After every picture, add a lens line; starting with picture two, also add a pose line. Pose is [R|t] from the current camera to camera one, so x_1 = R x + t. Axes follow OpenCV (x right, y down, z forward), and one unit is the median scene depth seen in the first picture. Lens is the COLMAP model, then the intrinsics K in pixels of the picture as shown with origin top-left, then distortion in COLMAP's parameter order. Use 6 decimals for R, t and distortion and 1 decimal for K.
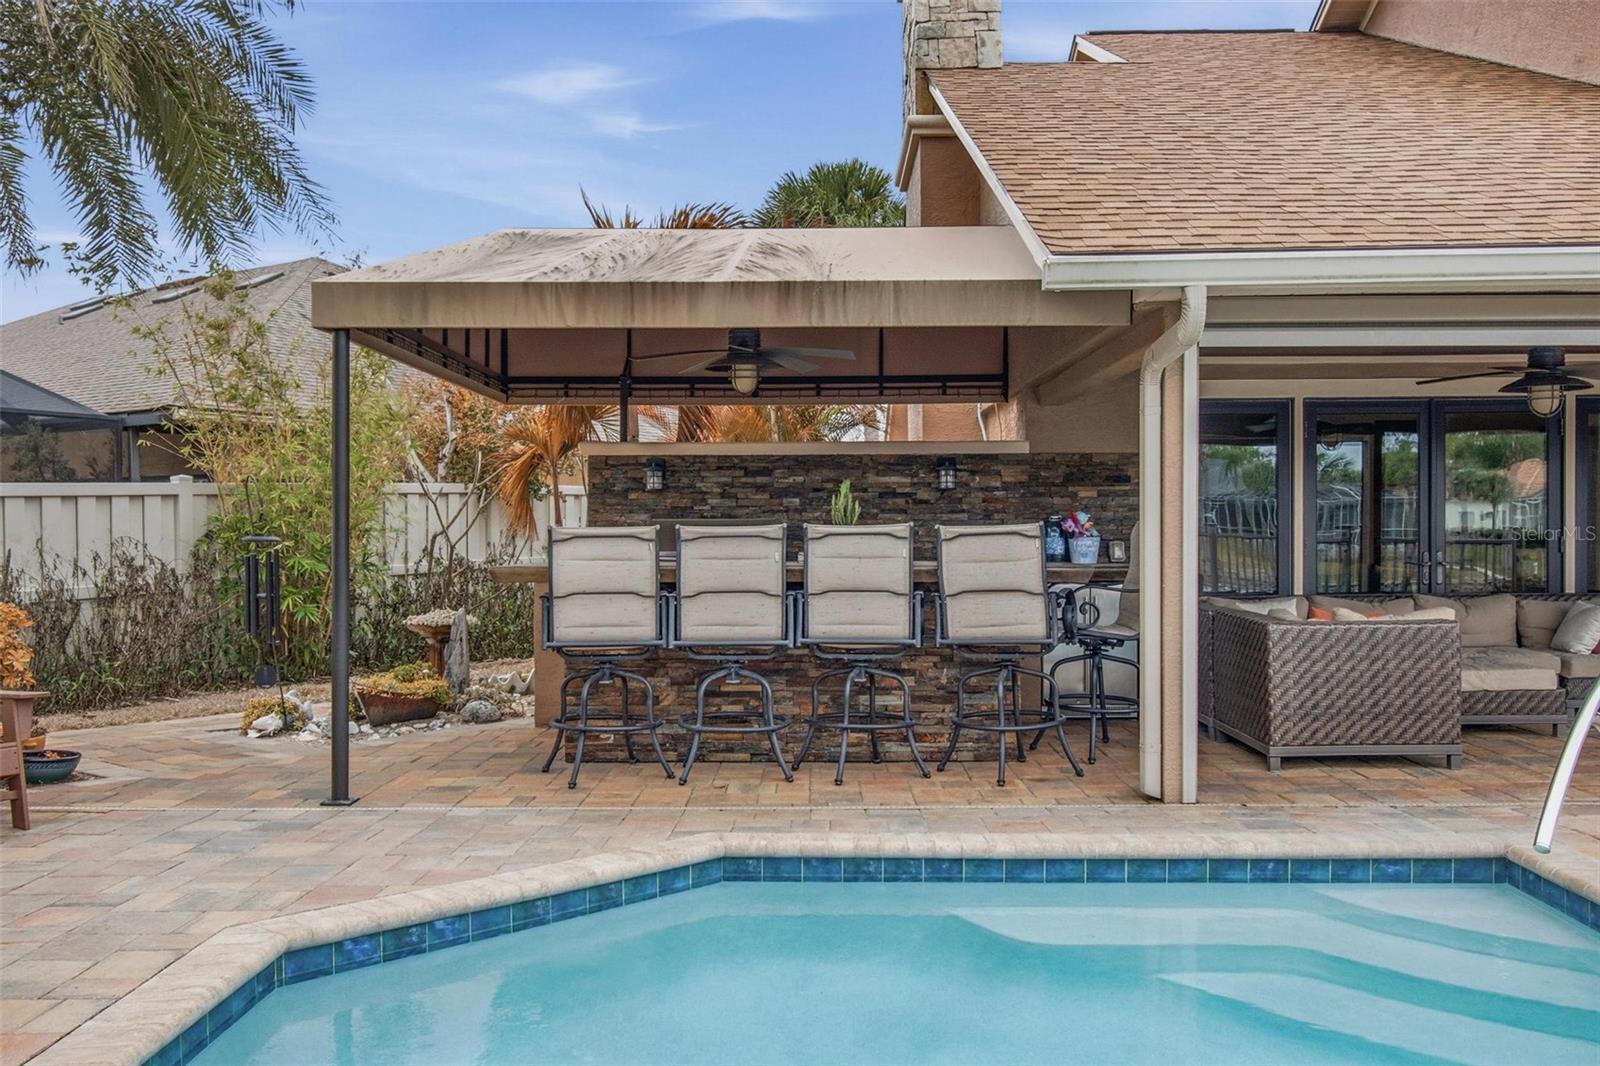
lens RADIAL K [[1326.6, 0, 813.3], [0, 1326.6, 541.8], [0, 0, 1]] dist [0.009633, -0.025366]
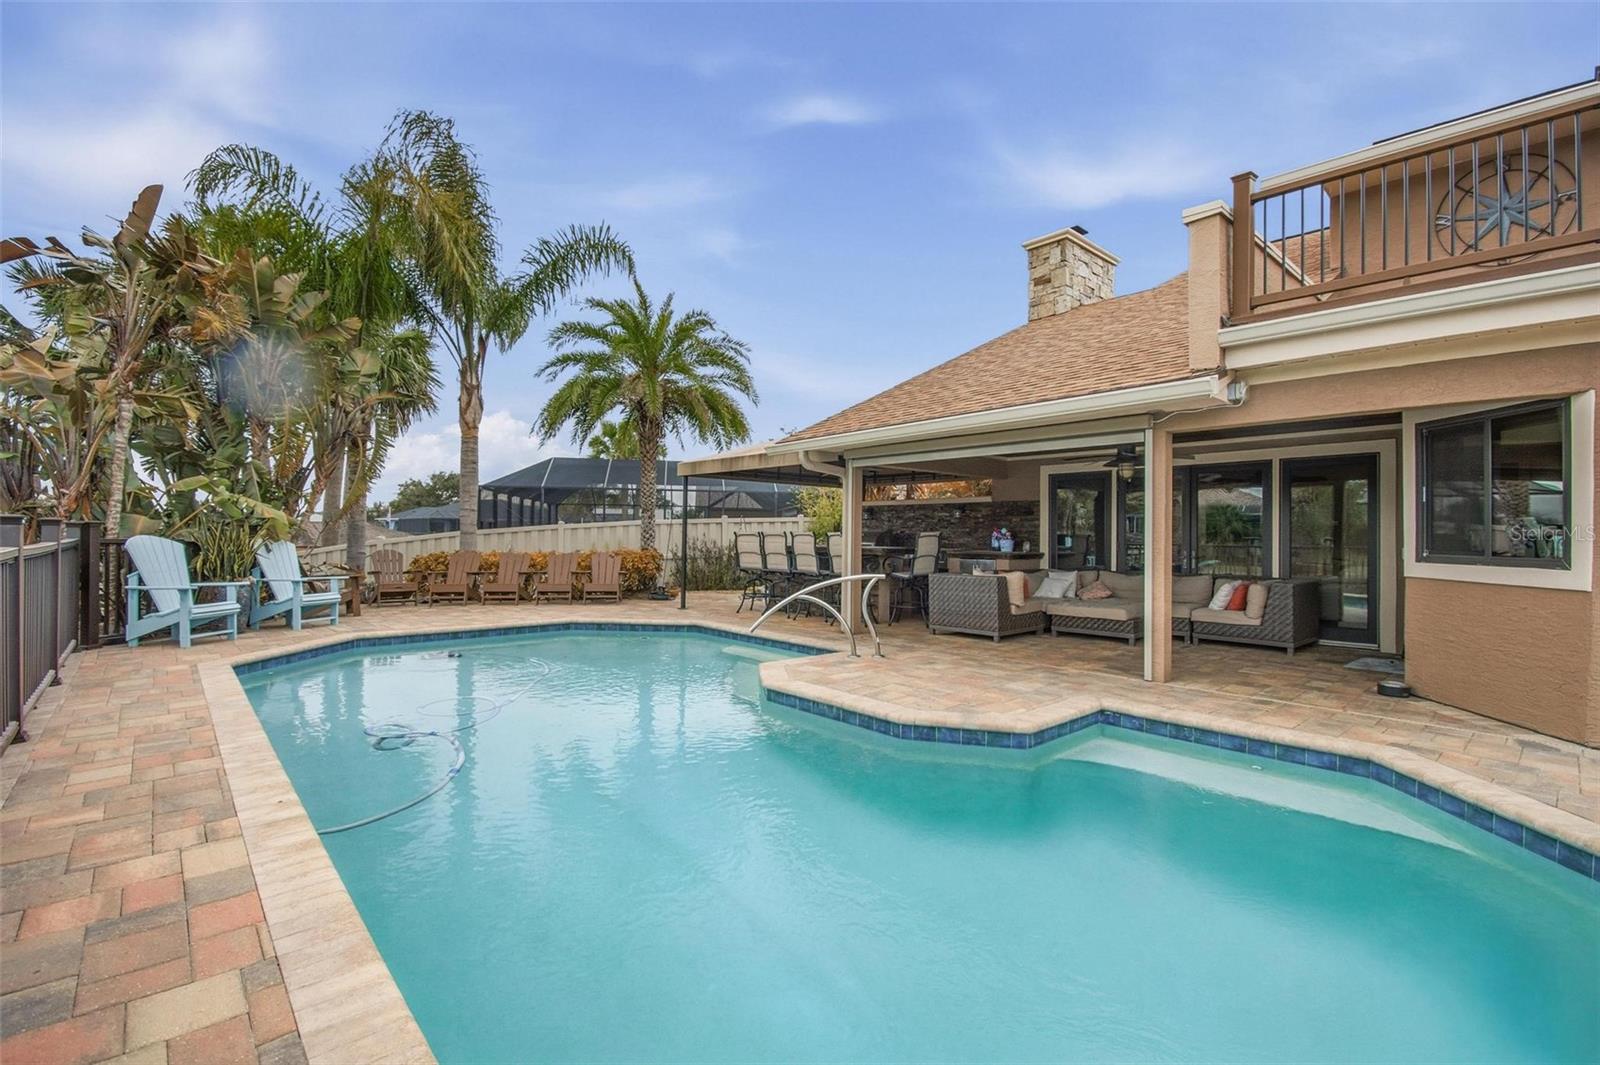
lens RADIAL K [[705.2, 0, 809.9], [0, 705.2, 532.5], [0, 0, 1]] dist [-0.002087, -0.012110]
pose [[0.687441, 0.008306, -0.726192, 1.136190], [-0.021090, 0.999741, -0.008530, 0.002216], [0.725934, 0.021180, 0.687439, -0.052596]]
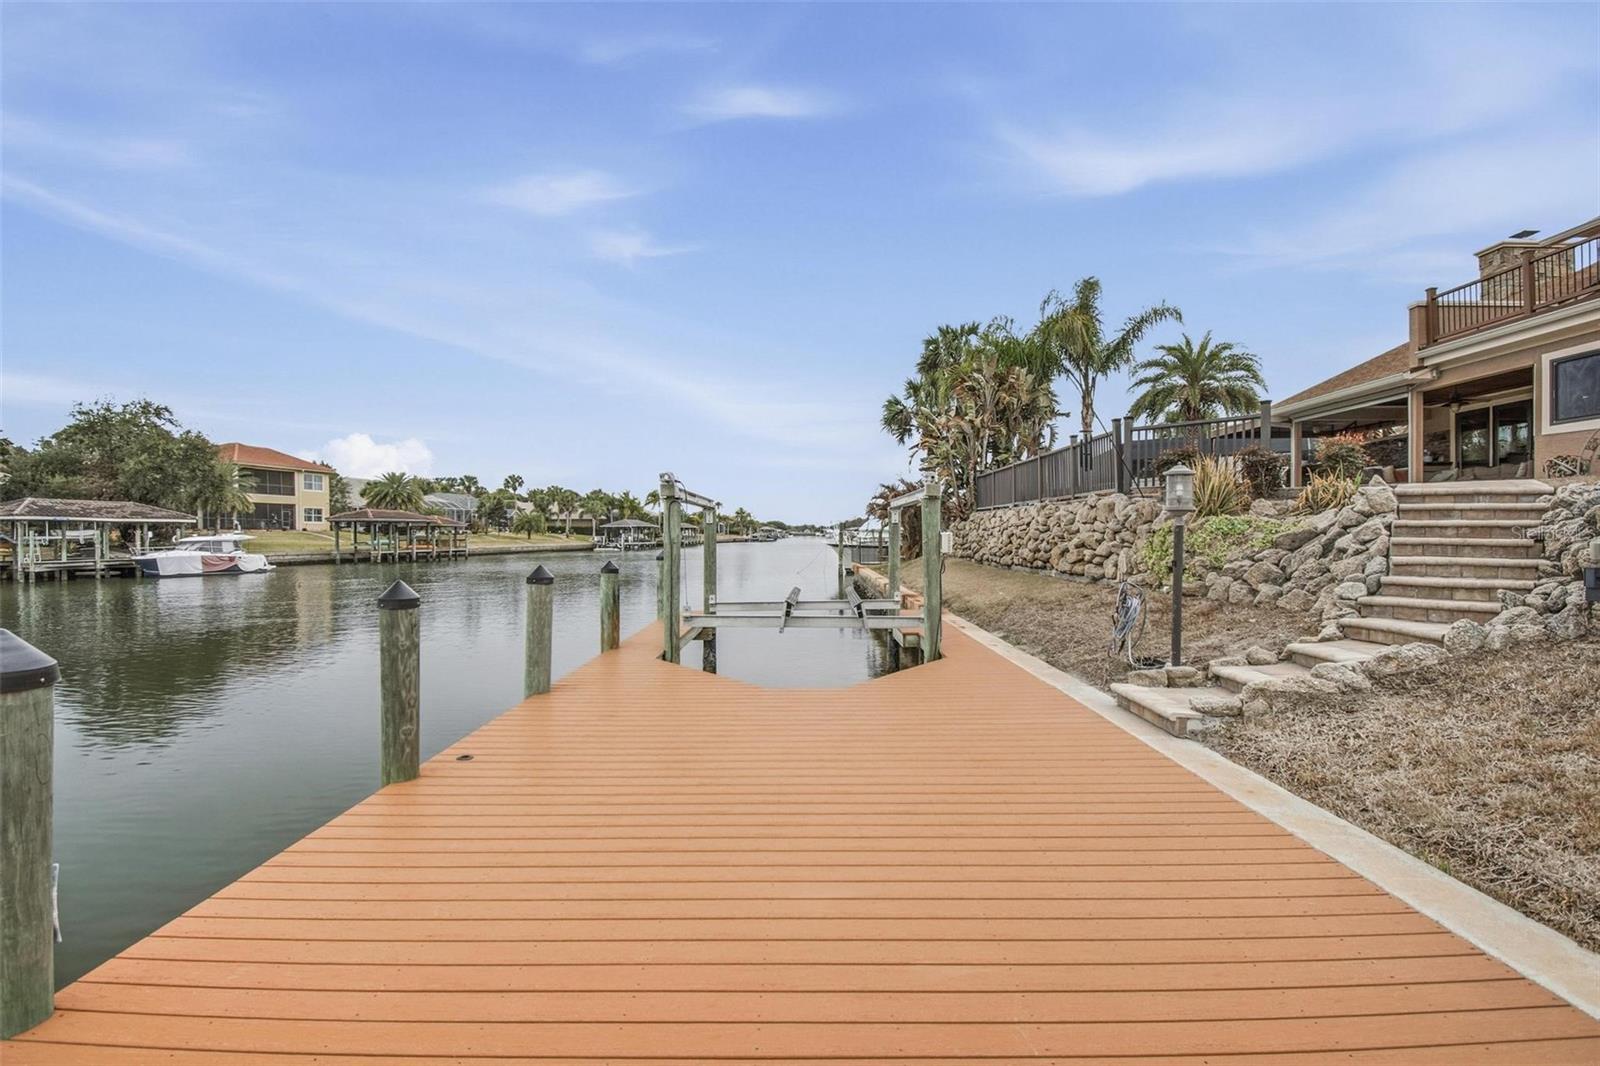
lens RADIAL K [[705.2, 0, 797.3], [0, 705.2, 549.9], [0, 0, 1]] dist [-0.002087, -0.012110]
pose [[-0.012278, 0.031857, -0.999417, 2.915933], [-0.000339, 0.999492, 0.031863, 0.262607], [0.999925, 0.000730, -0.012261, -0.938127]]
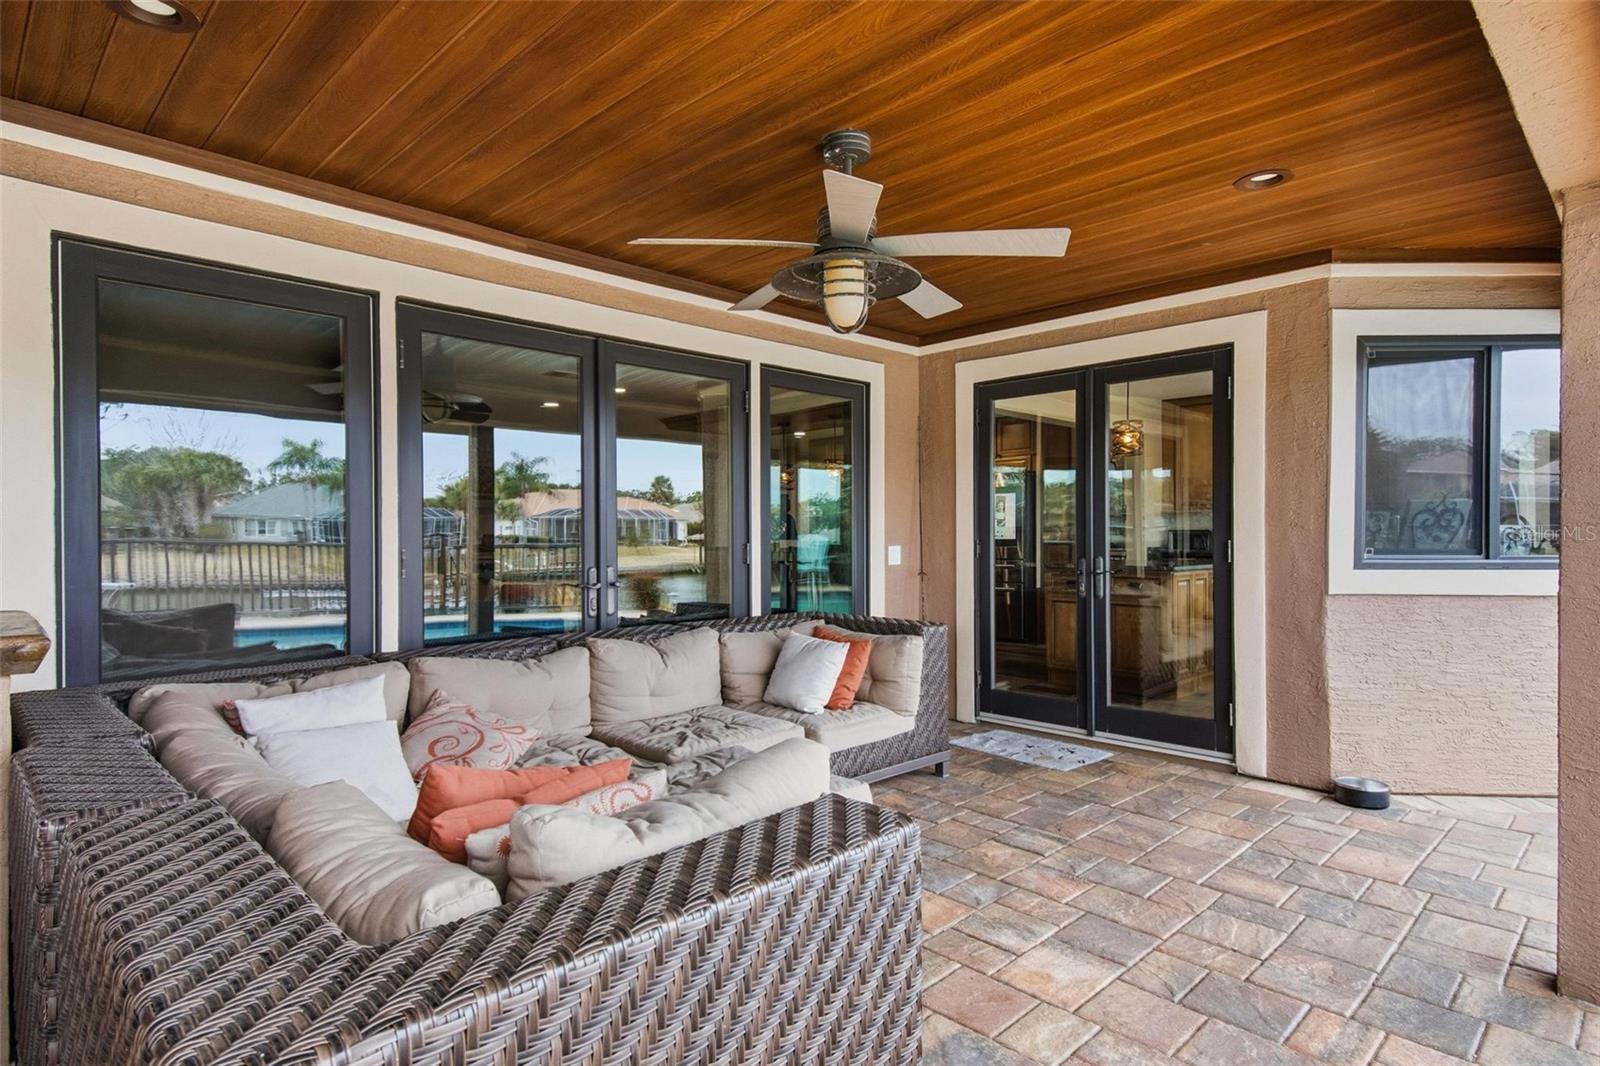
lens RADIAL K [[864.6, 0, 797.7], [0, 864.6, 534.1], [0, 0, 1]] dist [0.030780, 0.000181]
pose [[0.704696, 0.001908, 0.709507, 0.319945], [0.006519, 0.999937, -0.009164, -0.006078], [-0.709480, 0.011083, 0.704639, 0.874160]]
